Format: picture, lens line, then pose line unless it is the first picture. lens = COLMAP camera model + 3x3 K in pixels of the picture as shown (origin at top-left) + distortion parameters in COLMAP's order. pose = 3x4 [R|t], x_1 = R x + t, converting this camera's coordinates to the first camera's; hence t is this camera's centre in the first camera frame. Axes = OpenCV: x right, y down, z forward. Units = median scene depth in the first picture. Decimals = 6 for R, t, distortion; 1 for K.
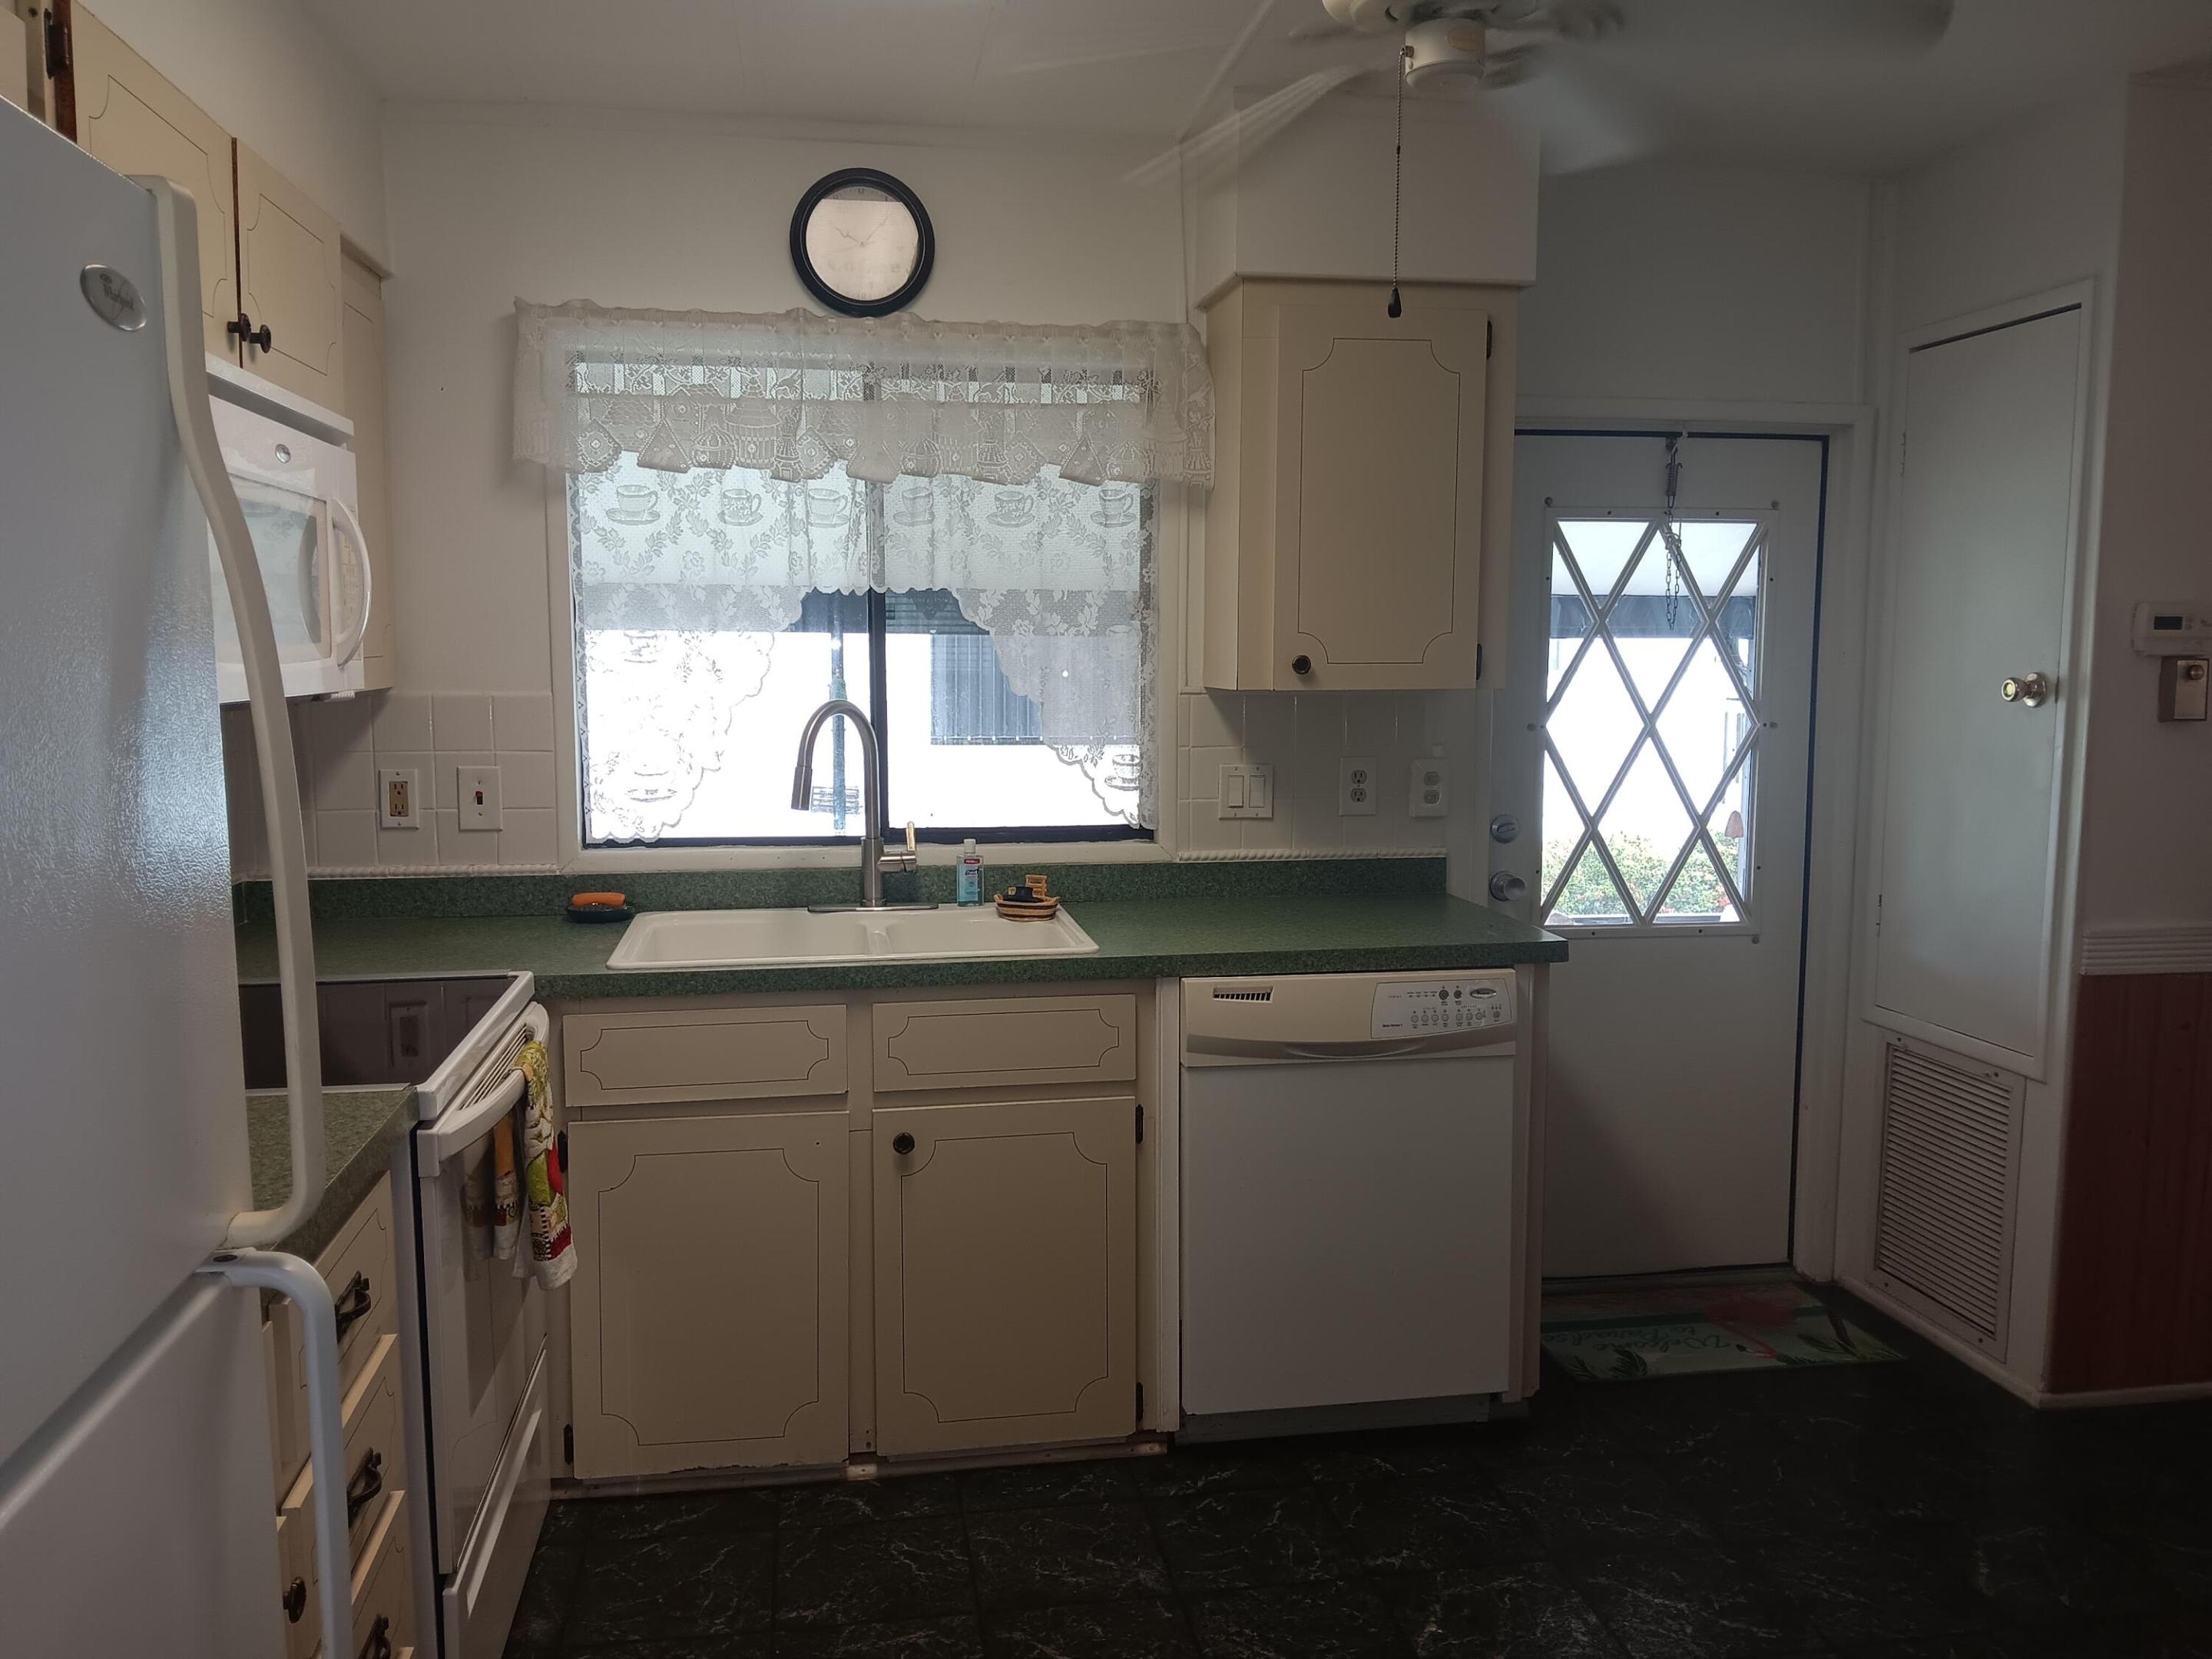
lens RADIAL K [[1722.1, 0, 1117.3], [0, 1722.1, 836.9], [0, 0, 1]] dist [0.172820, -0.348800]
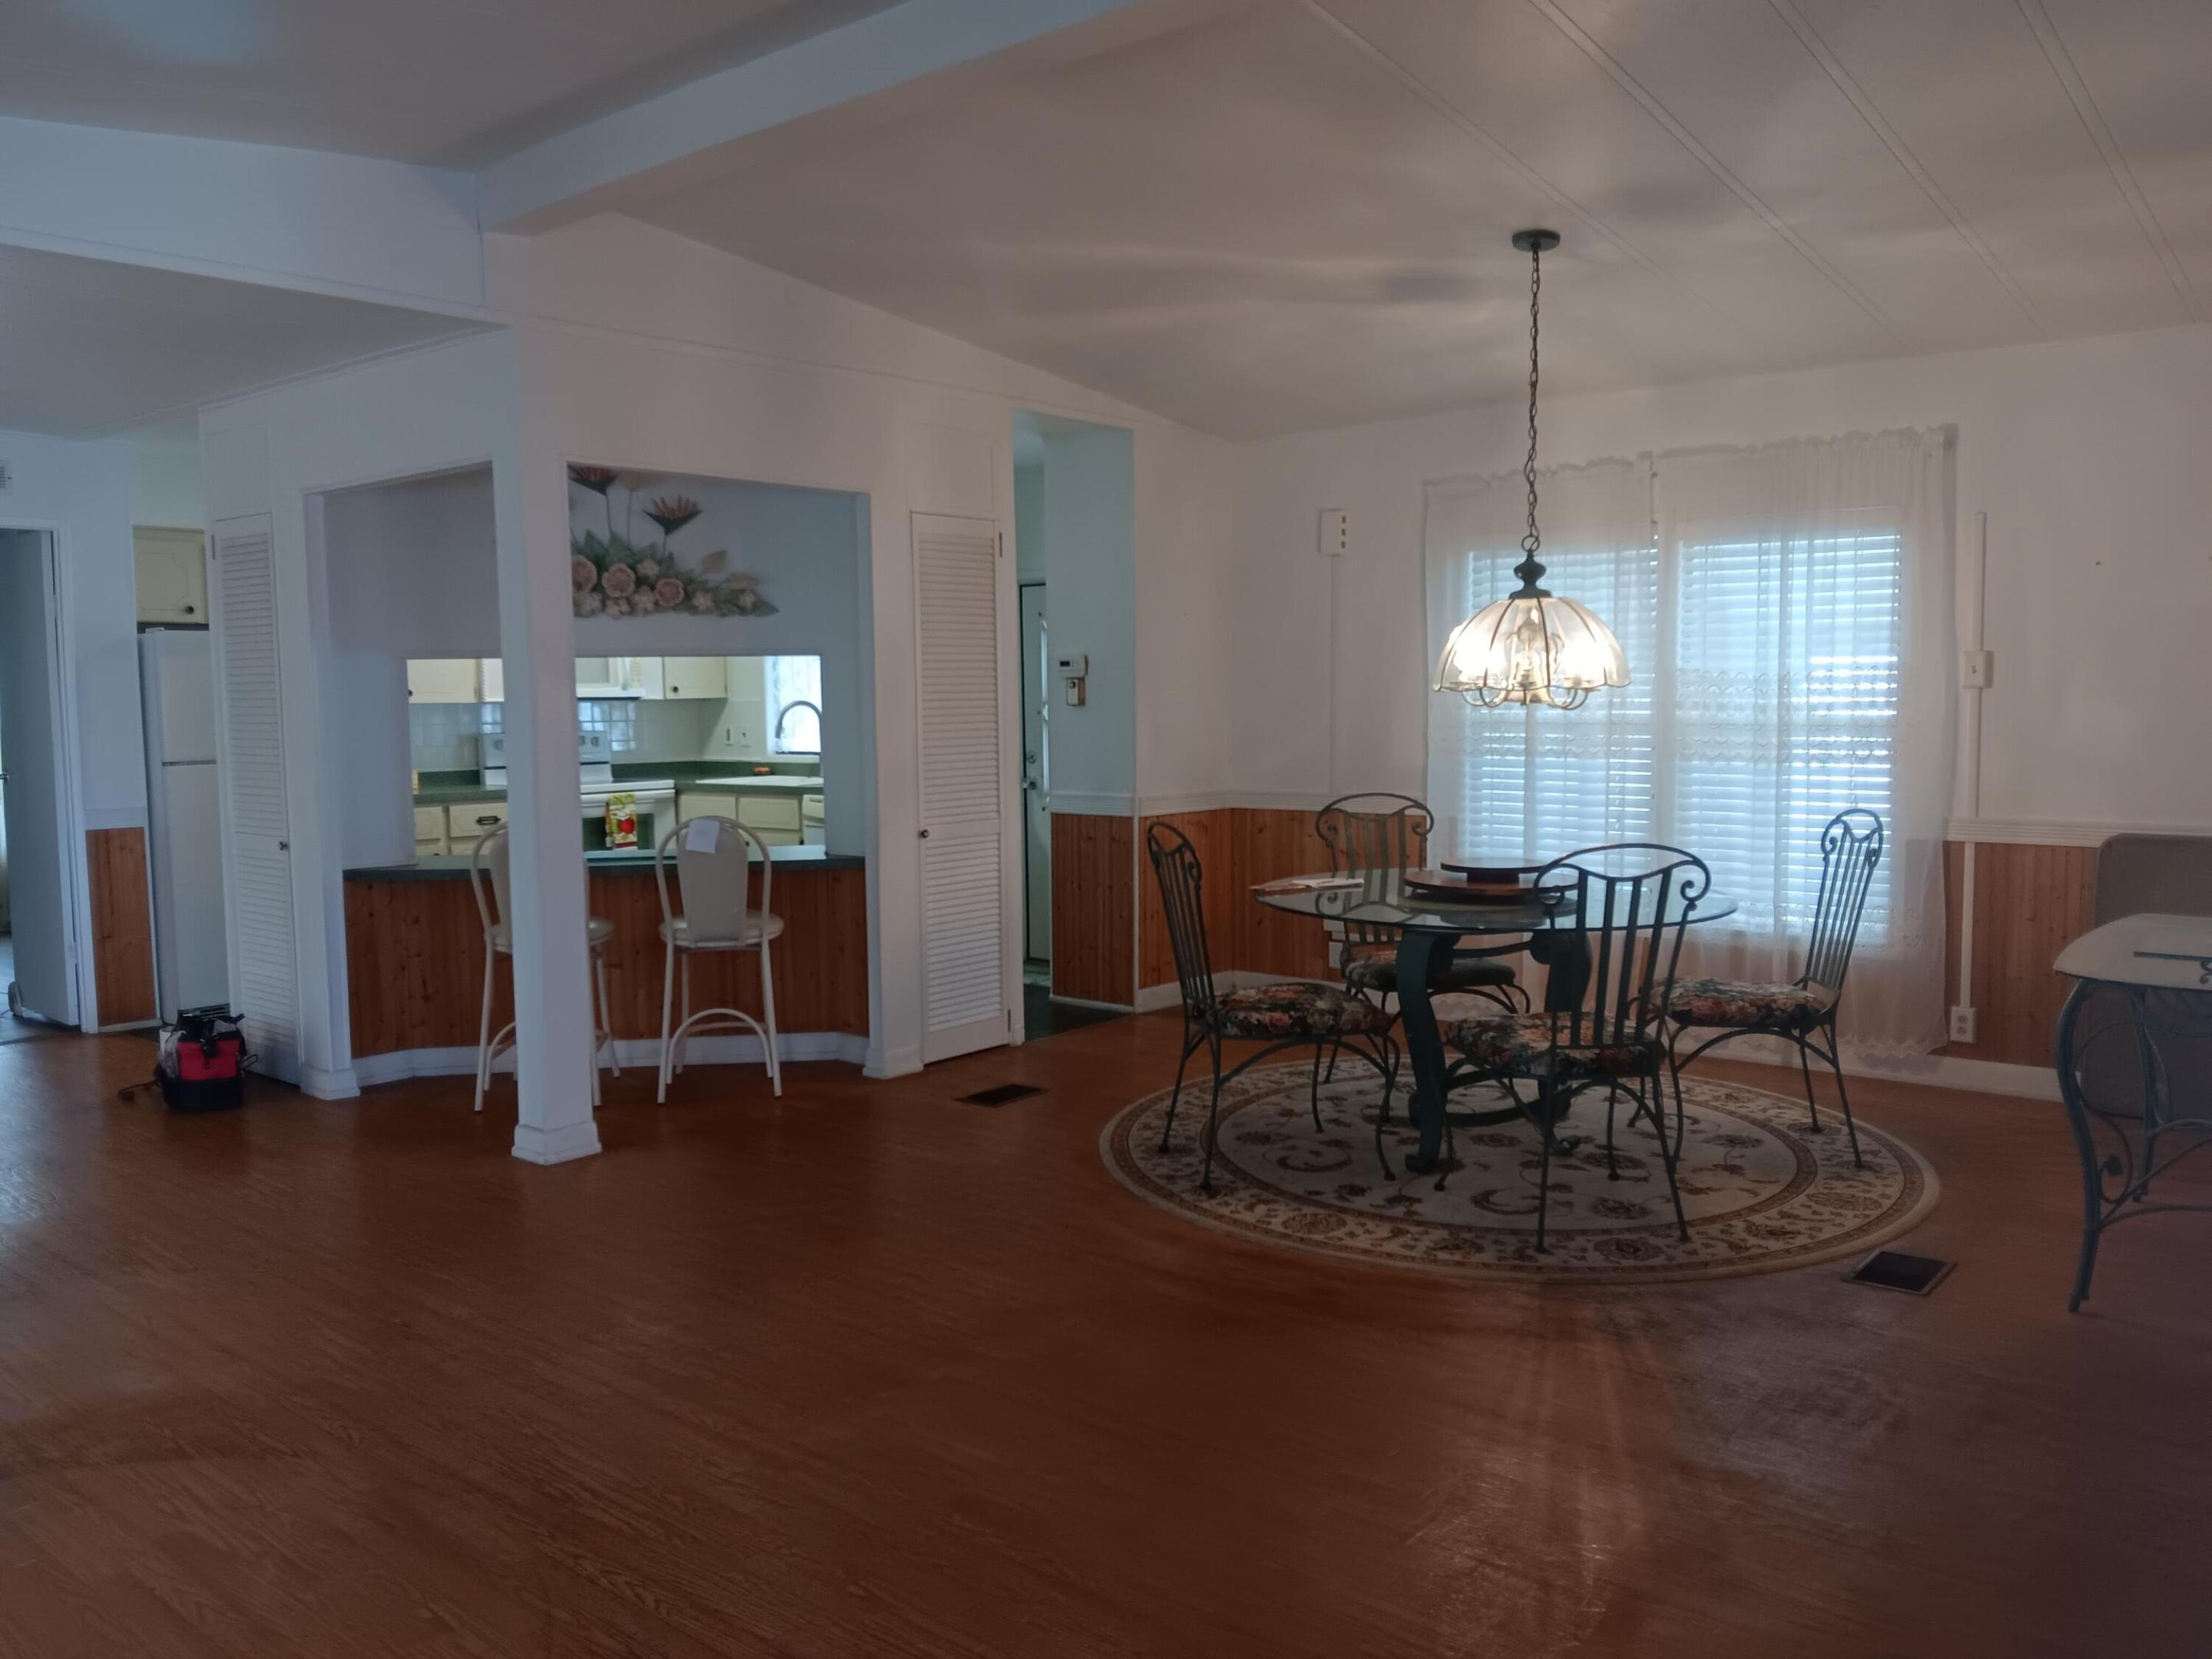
lens RADIAL K [[1710.5, 0, 1021.5], [0, 1710.5, 831.9], [0, 0, 1]] dist [0.265418, -0.426239]
pose [[0.611441, 0.060021, -0.789011, 3.243555], [-0.075092, 0.997020, 0.017652, 0.078031], [0.787719, 0.048455, 0.614126, -0.650243]]
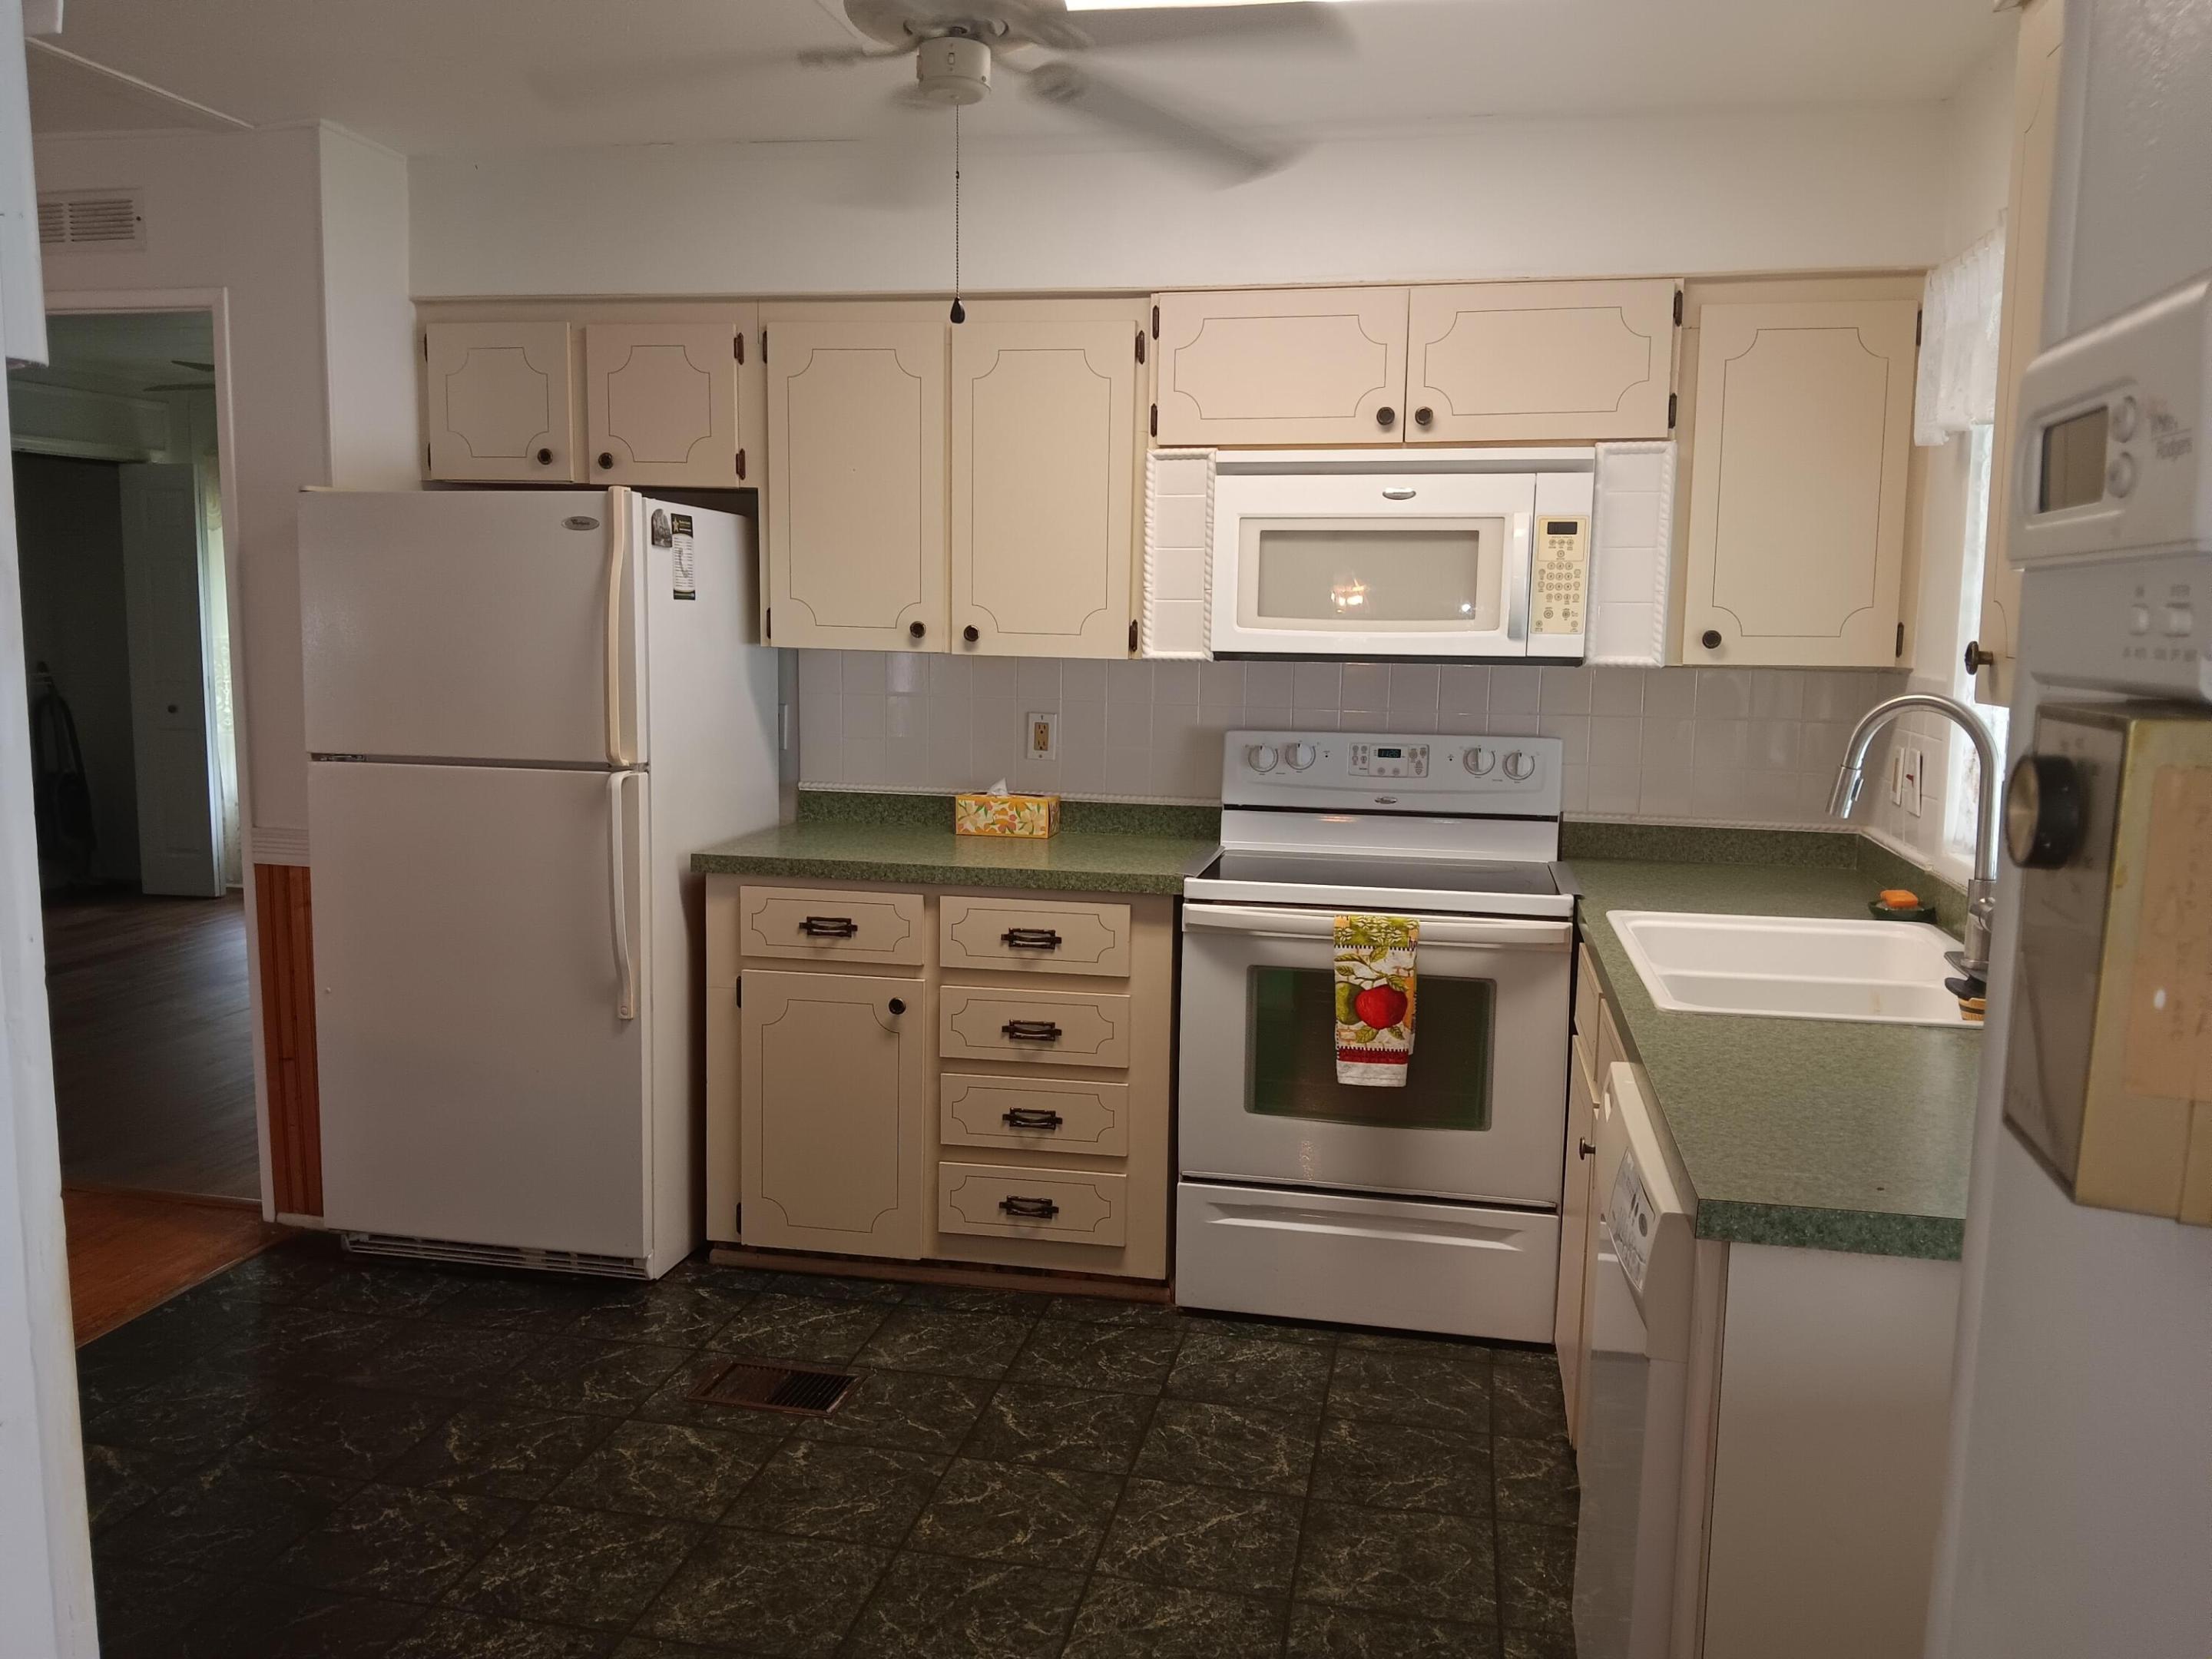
lens RADIAL K [[1722.1, 0, 1117.3], [0, 1722.1, 836.9], [0, 0, 1]] dist [0.172820, -0.348800]
pose [[-0.365403, 0.116064, -0.923585, 1.421347], [-0.119598, 0.978119, 0.170234, -0.115572], [0.923134, 0.172663, -0.343527, 0.962368]]
